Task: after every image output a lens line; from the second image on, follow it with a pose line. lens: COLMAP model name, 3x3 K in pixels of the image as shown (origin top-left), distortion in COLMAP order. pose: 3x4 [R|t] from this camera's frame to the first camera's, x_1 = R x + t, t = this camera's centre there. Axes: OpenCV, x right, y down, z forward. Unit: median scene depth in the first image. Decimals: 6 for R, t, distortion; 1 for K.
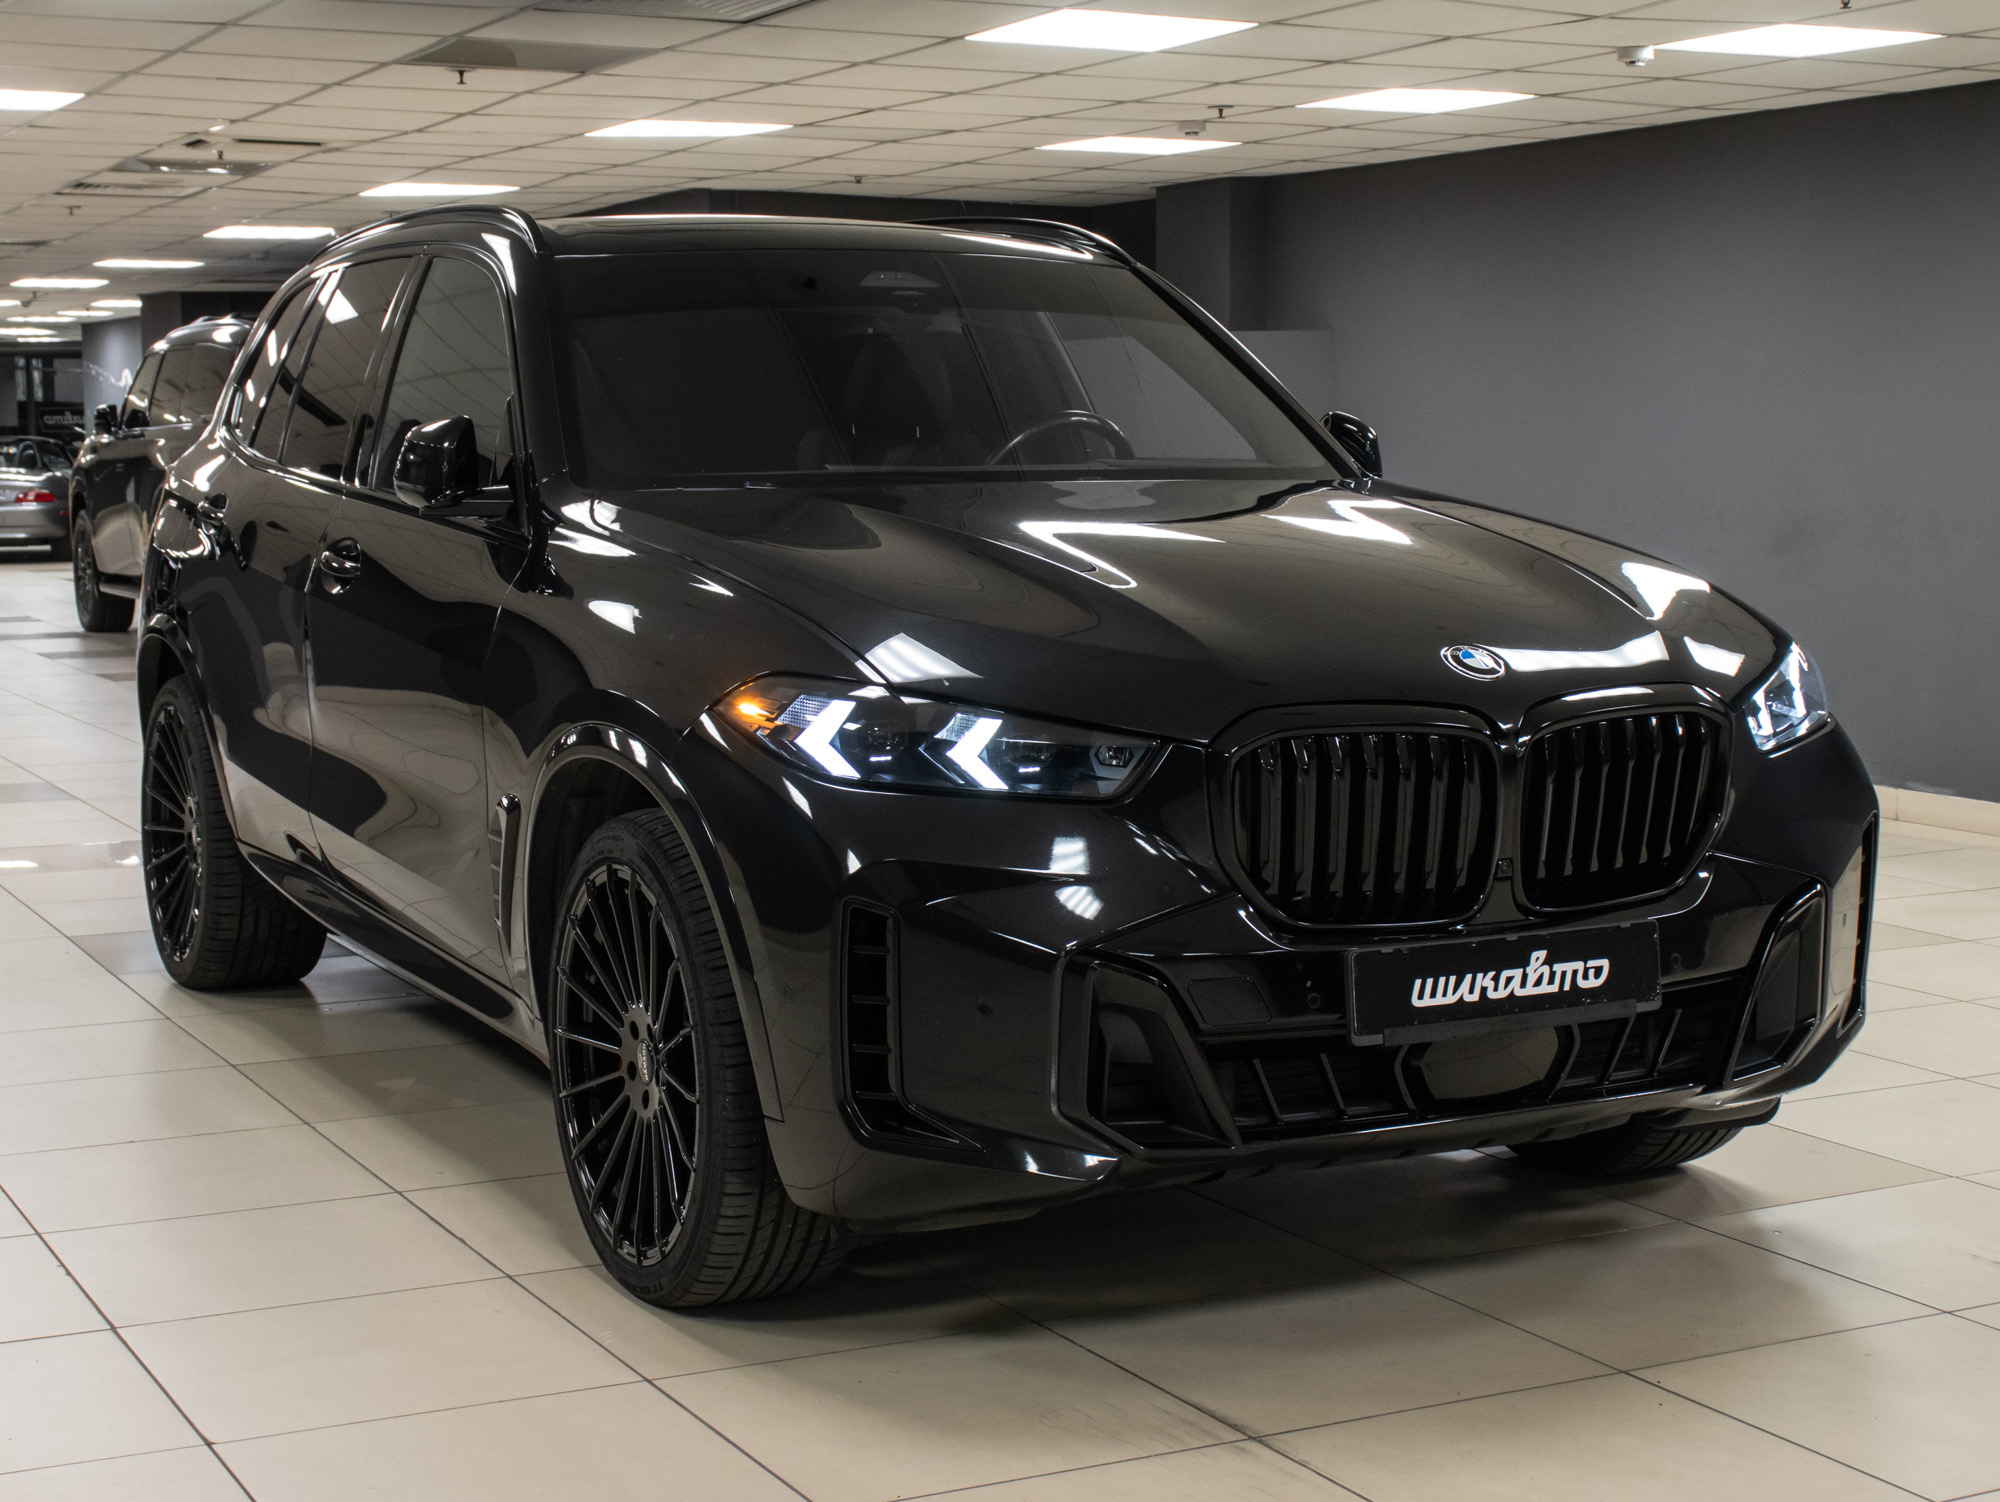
lens RADIAL K [[3105.7, 0, 1000.0], [0, 3105.7, 751.0], [0, 0, 1]] dist [-0.090091, -0.116408]
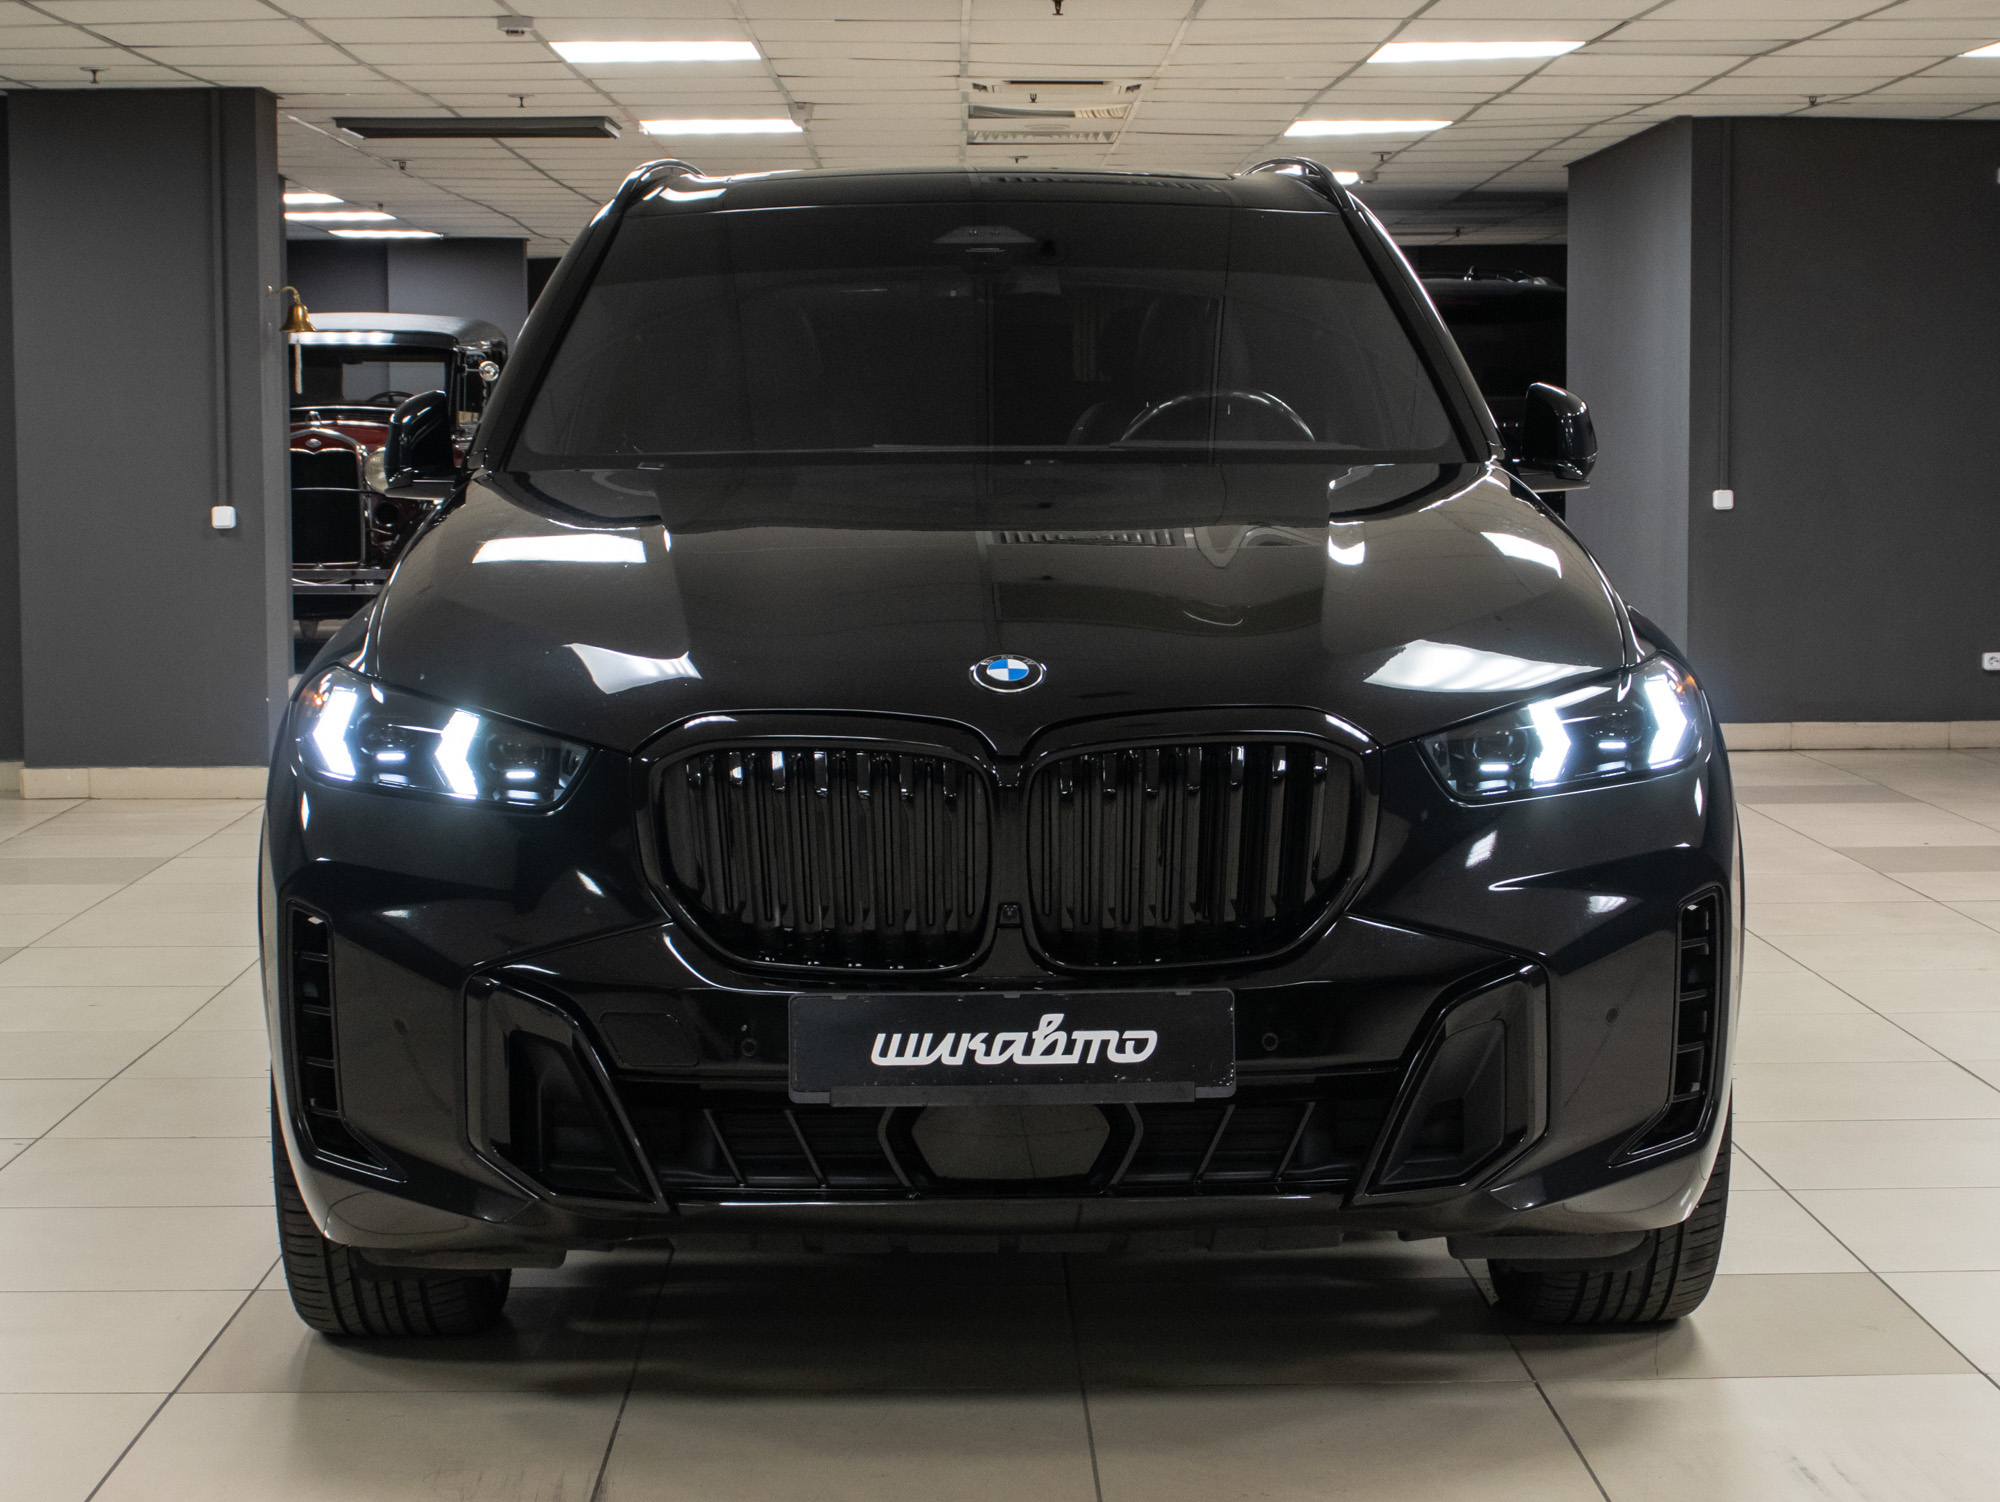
lens RADIAL K [[3751.1, 0, 1000.0], [0, 3751.1, 751.0], [0, 0, 1]] dist [-0.013953, -0.335254]
pose [[0.897640, 0.039219, -0.438981, 0.613436], [-0.044333, 0.999016, -0.001402, -0.005641], [0.438494, 0.020720, 0.898495, 0.064209]]
